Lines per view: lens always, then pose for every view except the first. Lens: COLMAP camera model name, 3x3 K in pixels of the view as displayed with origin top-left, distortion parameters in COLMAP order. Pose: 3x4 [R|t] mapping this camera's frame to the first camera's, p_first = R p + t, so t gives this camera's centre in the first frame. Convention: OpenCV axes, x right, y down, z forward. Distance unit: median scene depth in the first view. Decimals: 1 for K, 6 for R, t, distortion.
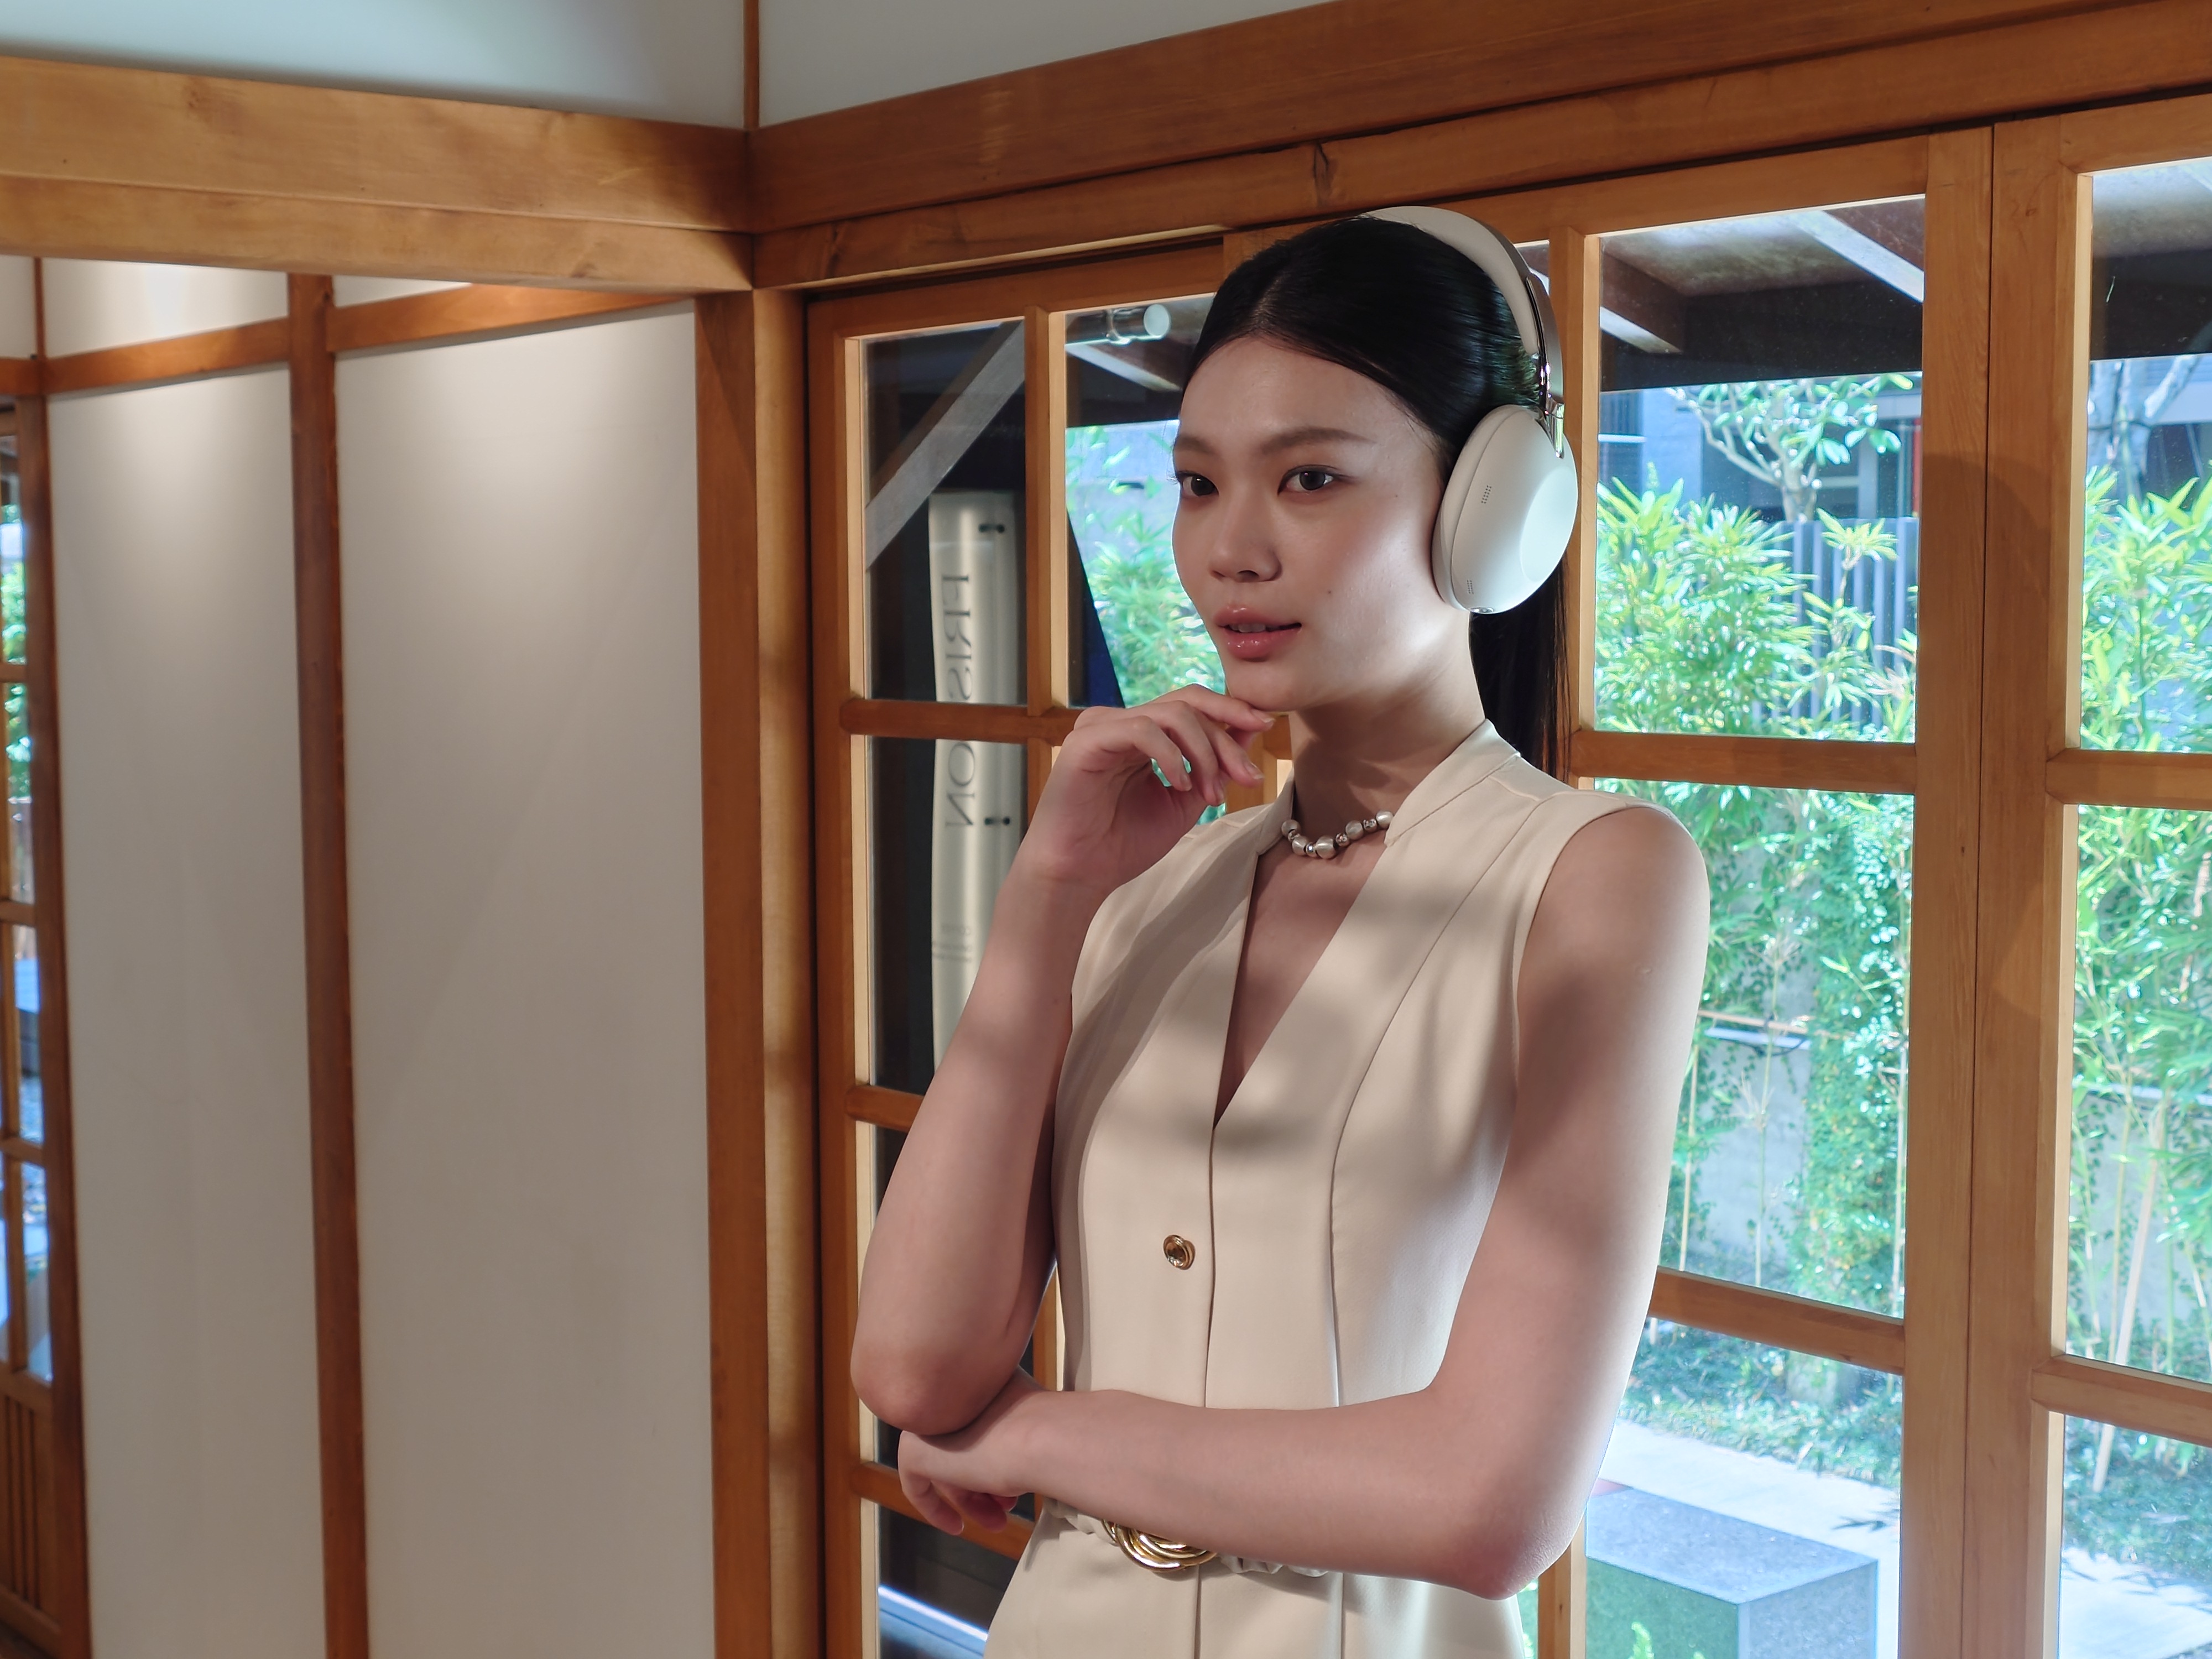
lens RADIAL K [[3013.1, 0, 1109.6], [0, 3013.1, 902.0], [0, 0, 1]] dist [-0.067678, -0.059171]
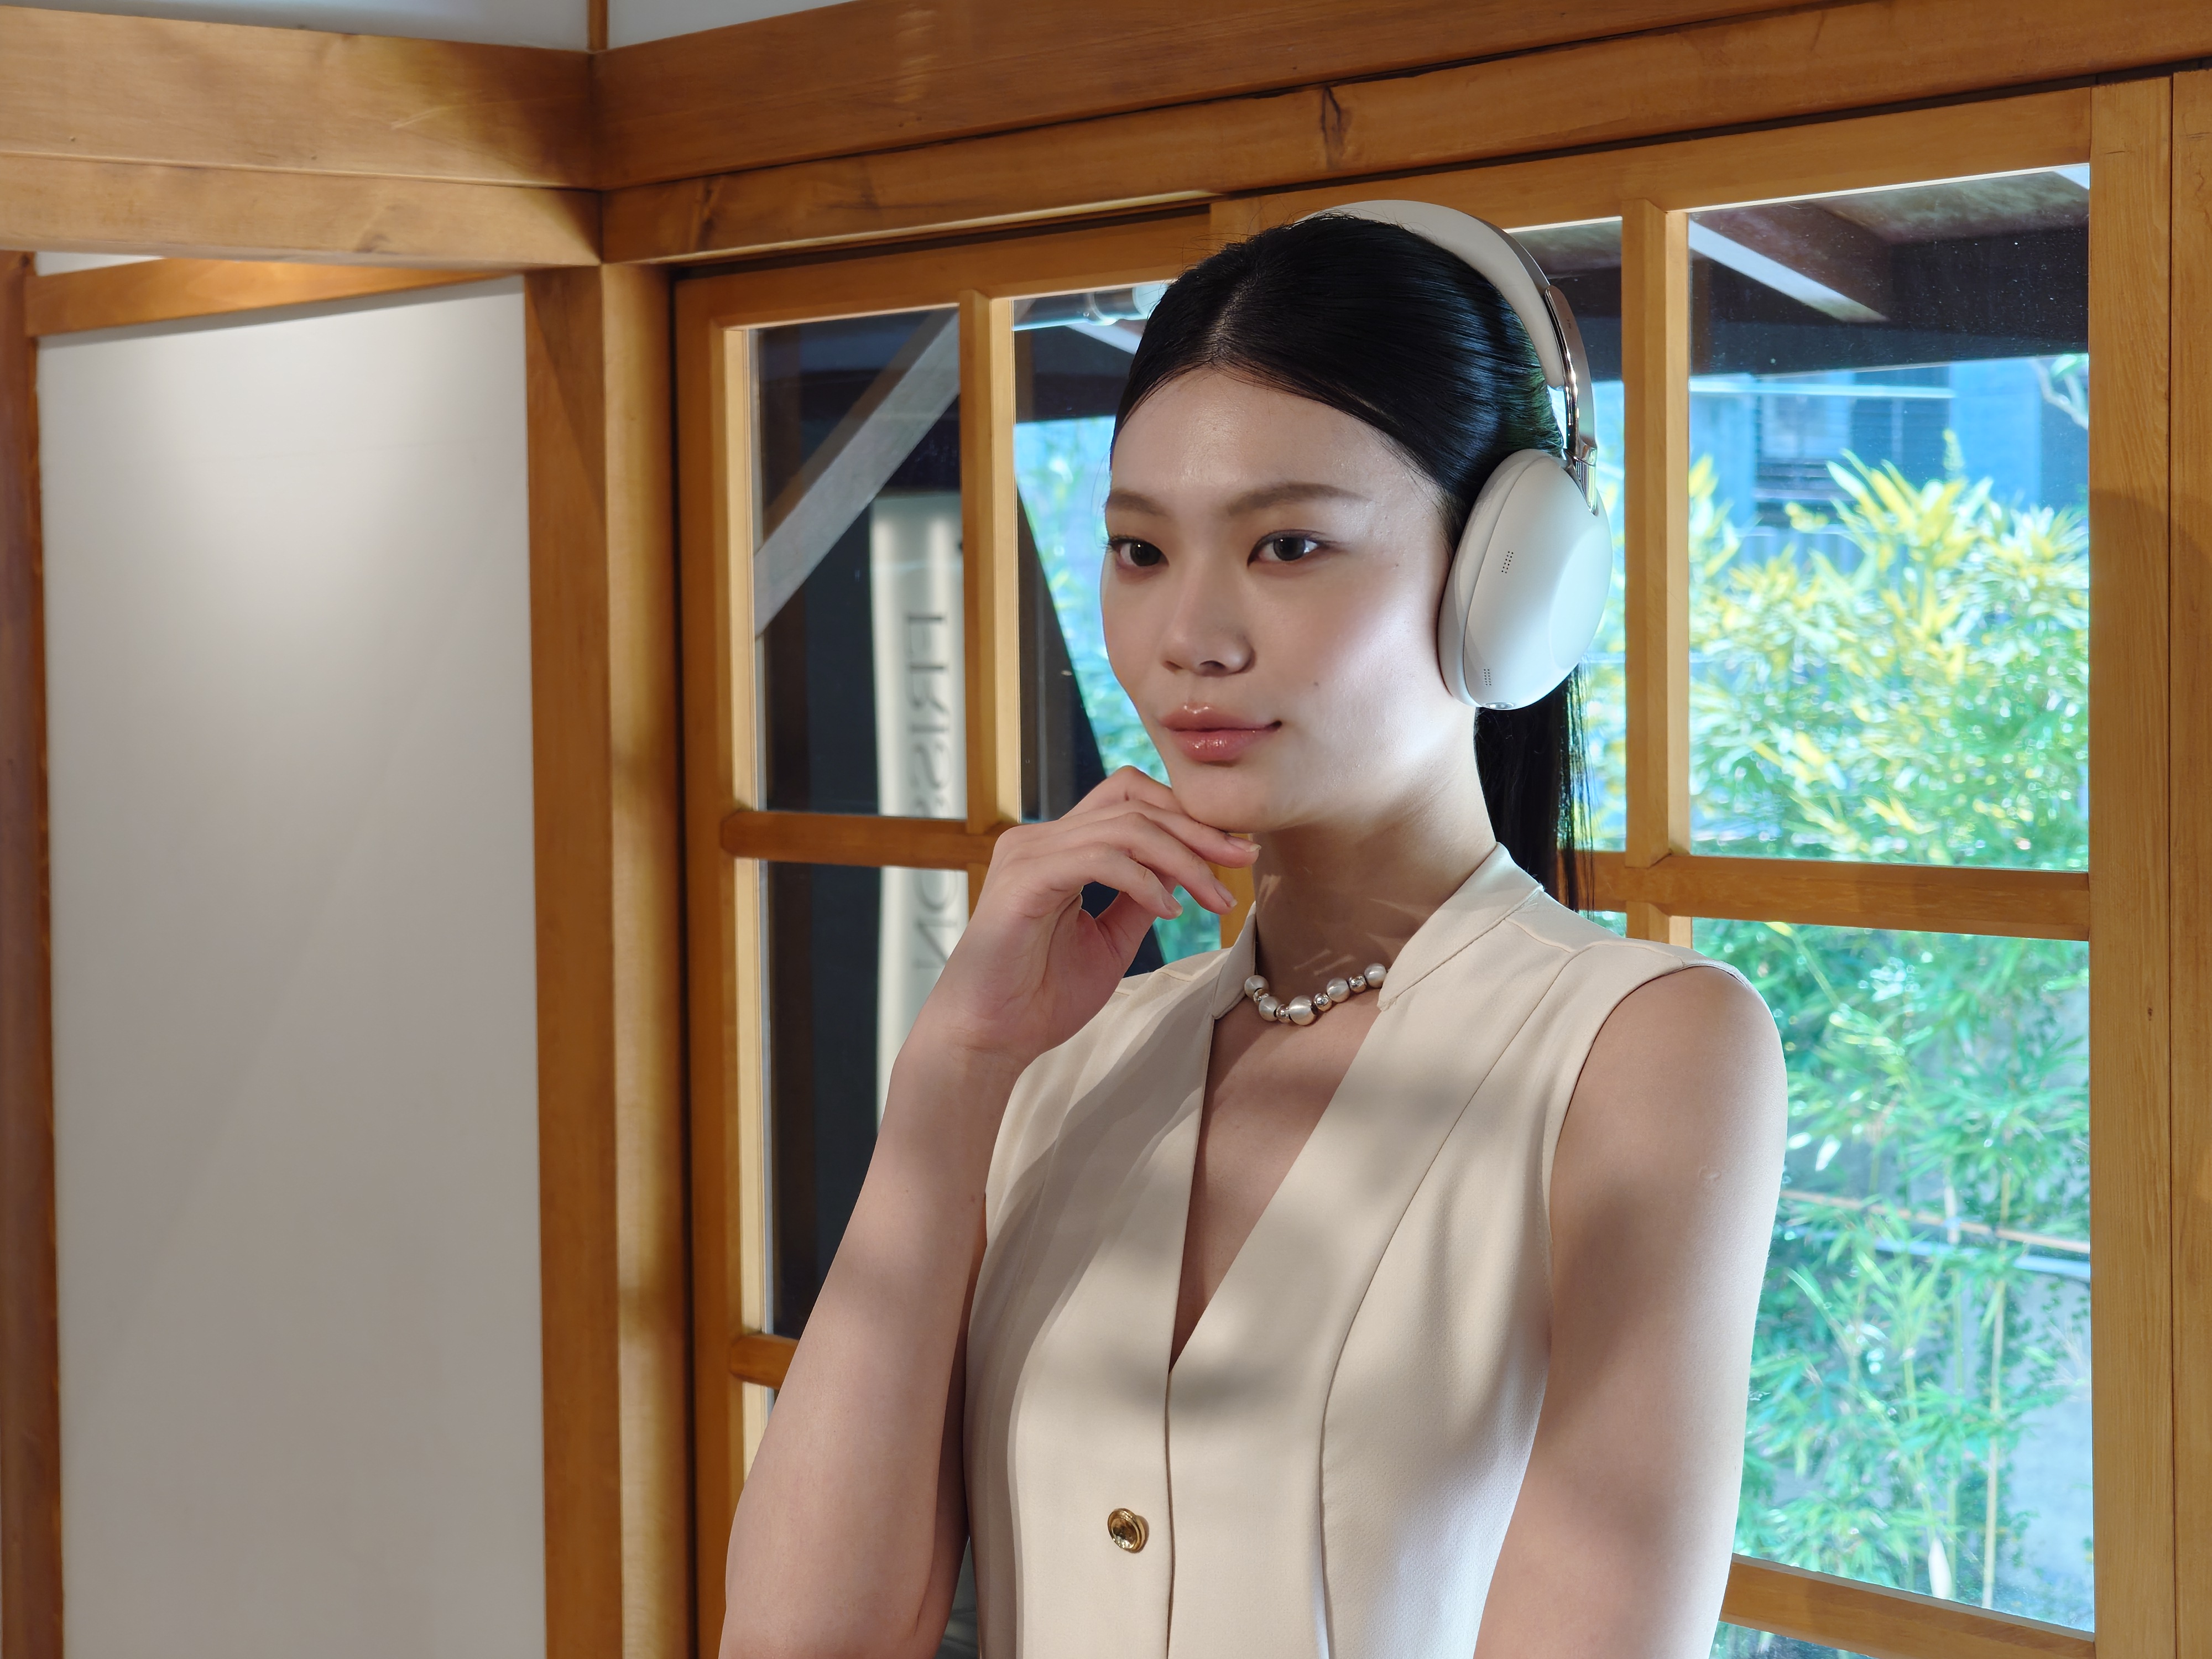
lens RADIAL K [[4521.0, 0, 1106.0], [0, 4521.0, 829.5], [0, 0, 1]] dist [-0.010973, 0.600841]
pose [[0.999758, -0.005840, -0.021194, 0.030824], [0.004695, 0.998546, -0.053703, -0.002714], [0.021477, 0.053591, 0.998332, -0.116164]]
